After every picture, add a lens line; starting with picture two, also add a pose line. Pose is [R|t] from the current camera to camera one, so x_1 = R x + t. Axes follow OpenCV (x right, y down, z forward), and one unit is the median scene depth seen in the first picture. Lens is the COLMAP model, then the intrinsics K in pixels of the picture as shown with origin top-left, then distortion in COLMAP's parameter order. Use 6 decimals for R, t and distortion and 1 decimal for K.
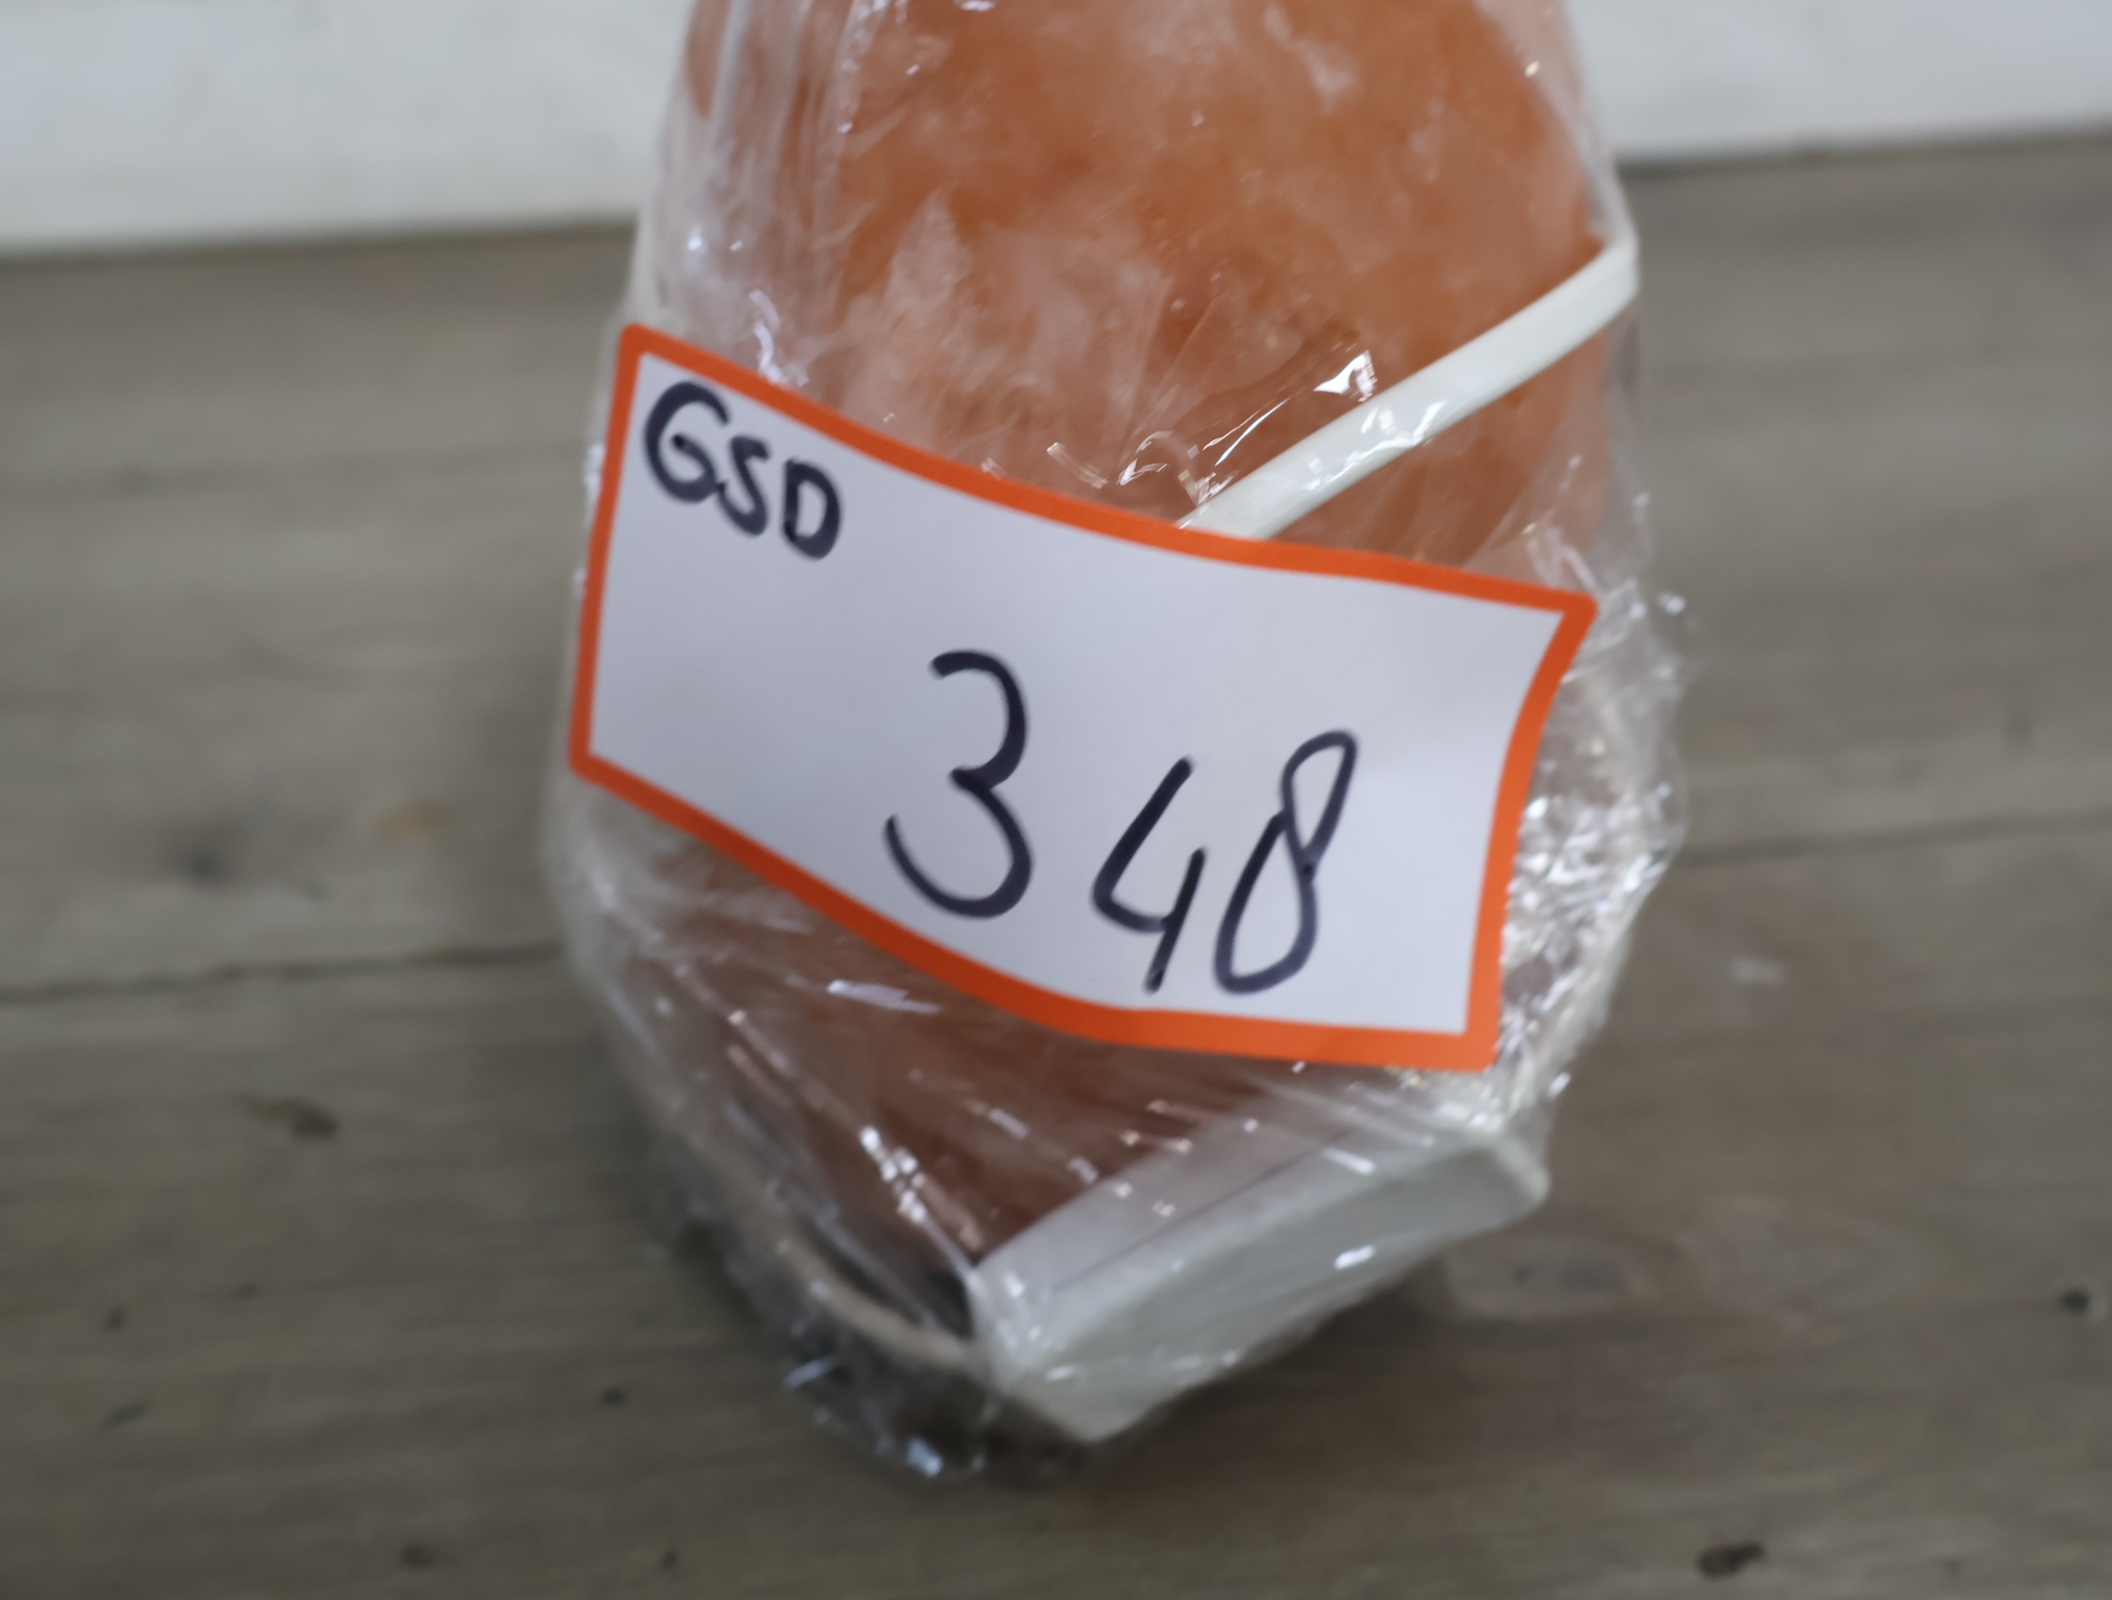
lens RADIAL K [[2421.9, 0, 1056.1], [0, 2421.9, 802.1], [0, 0, 1]] dist [0.008433, 0.000000]
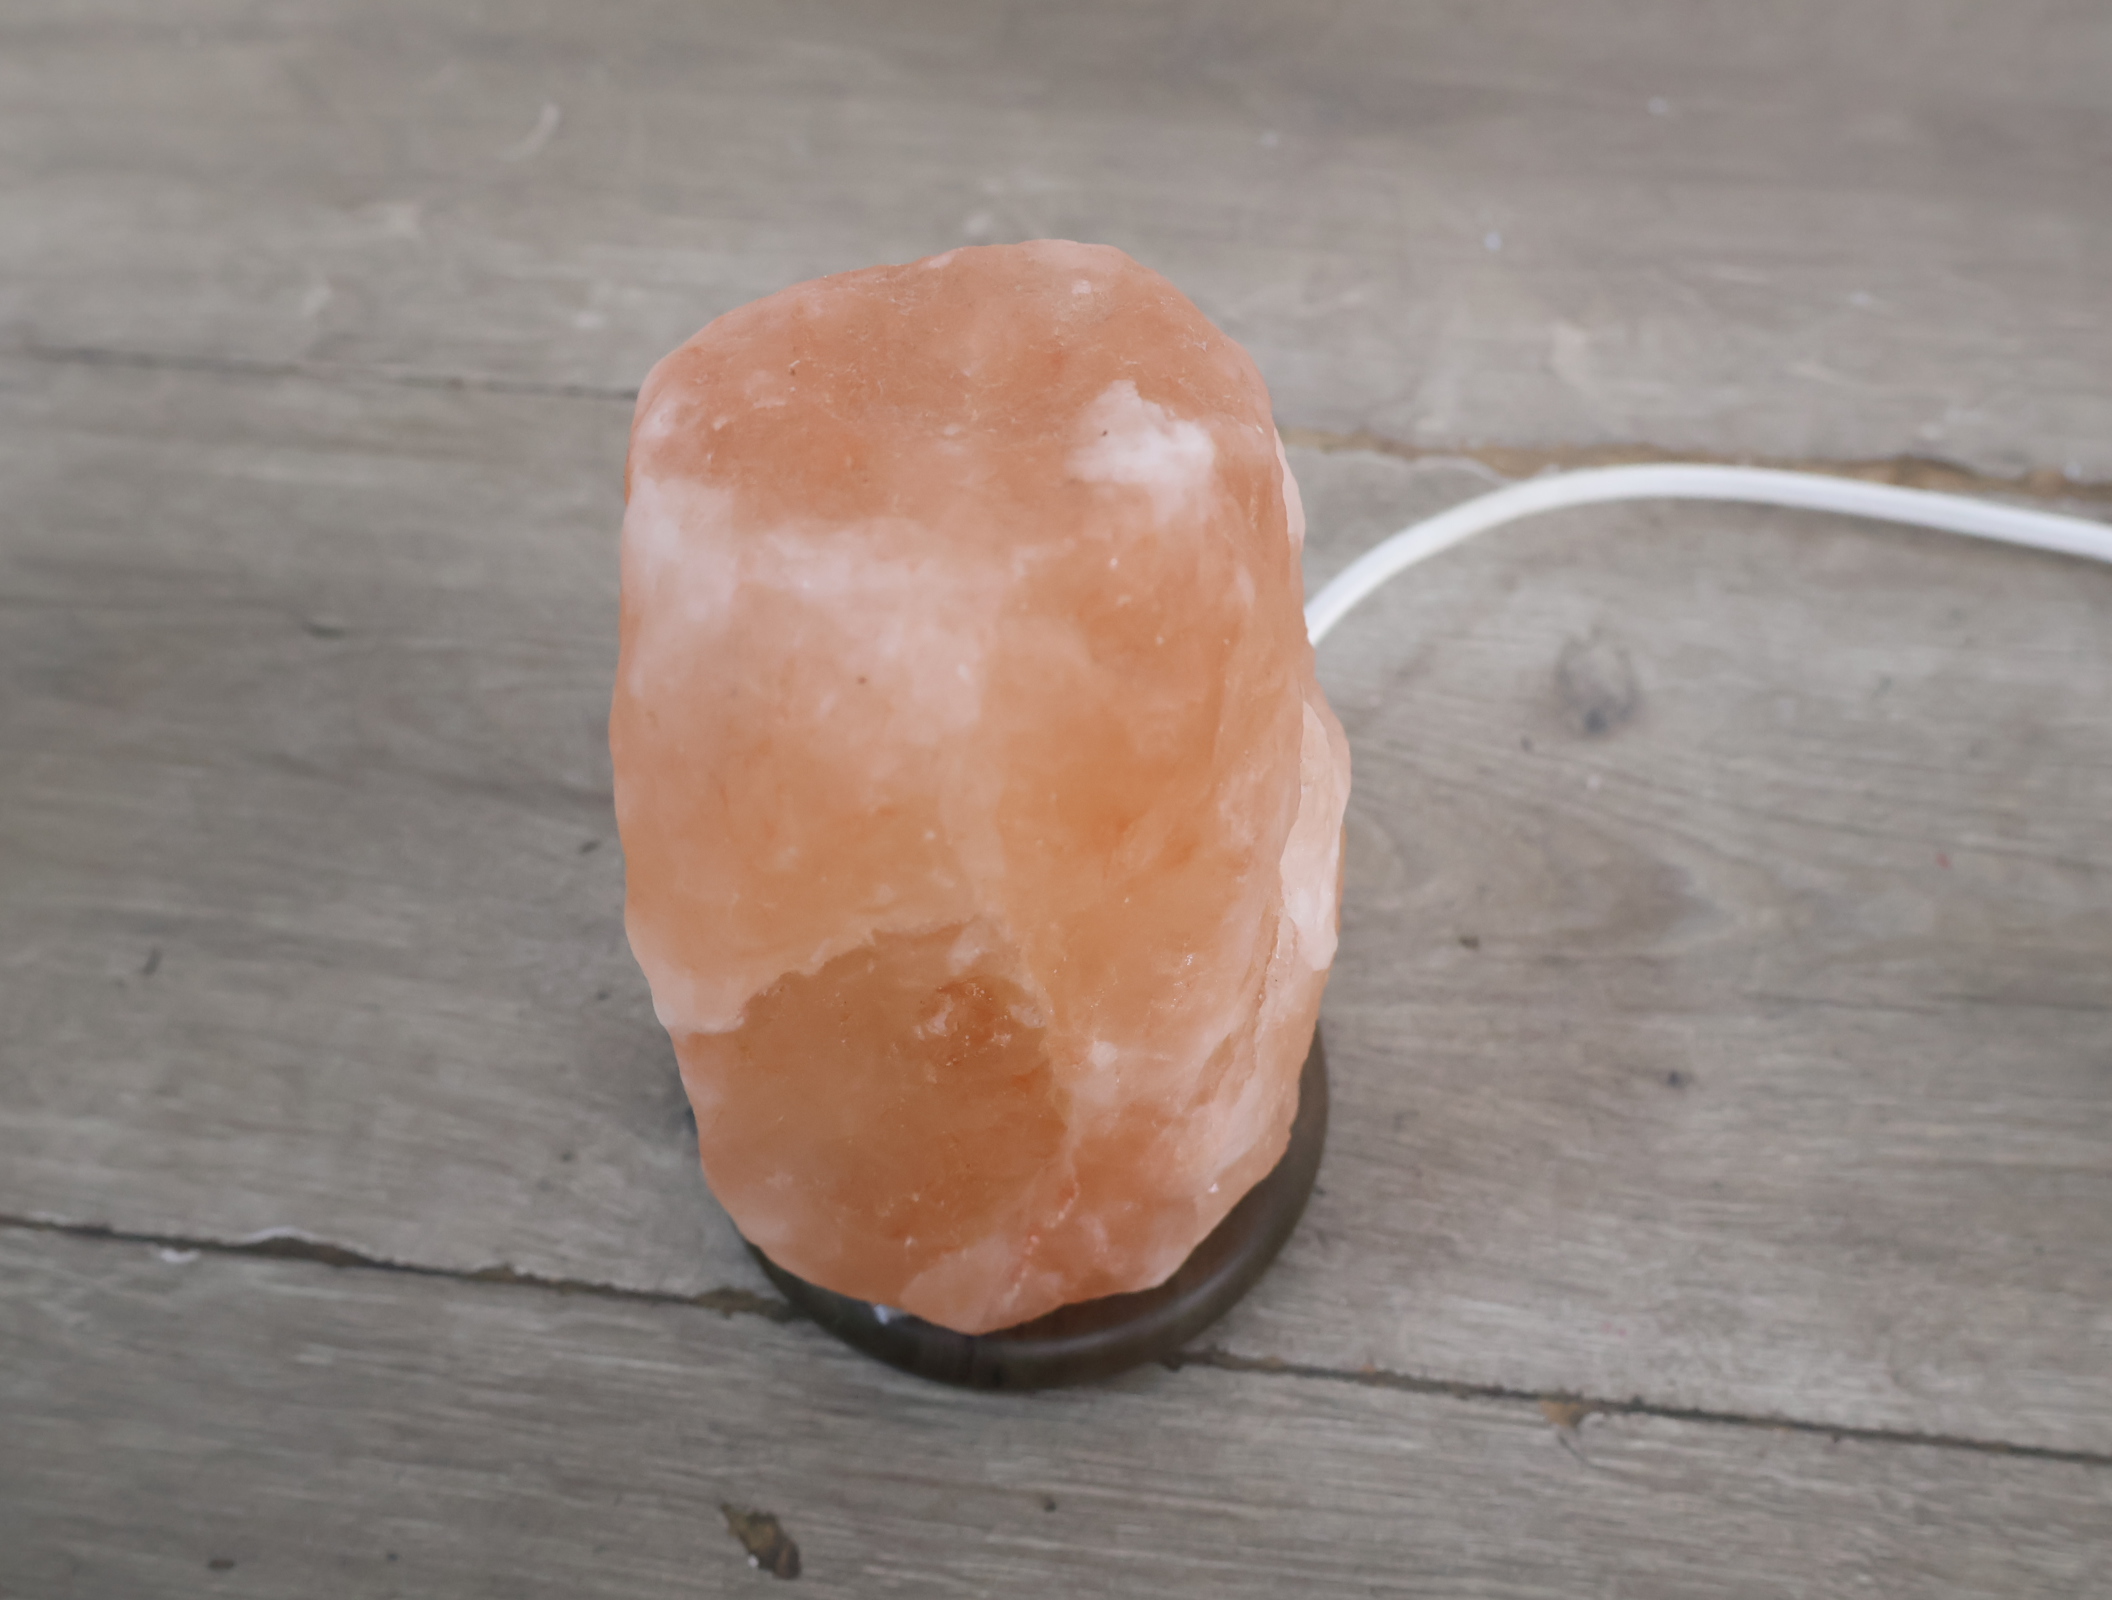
lens RADIAL K [[2421.9, 0, 1050.6], [0, 2421.9, 793.3], [0, 0, 1]] dist [0.008433, 0.000000]
pose [[0.968073, 0.195088, -0.157402, -0.102572], [-0.109938, 0.894750, 0.432824, -0.859152], [0.225274, -0.401701, 0.887630, 0.233819]]
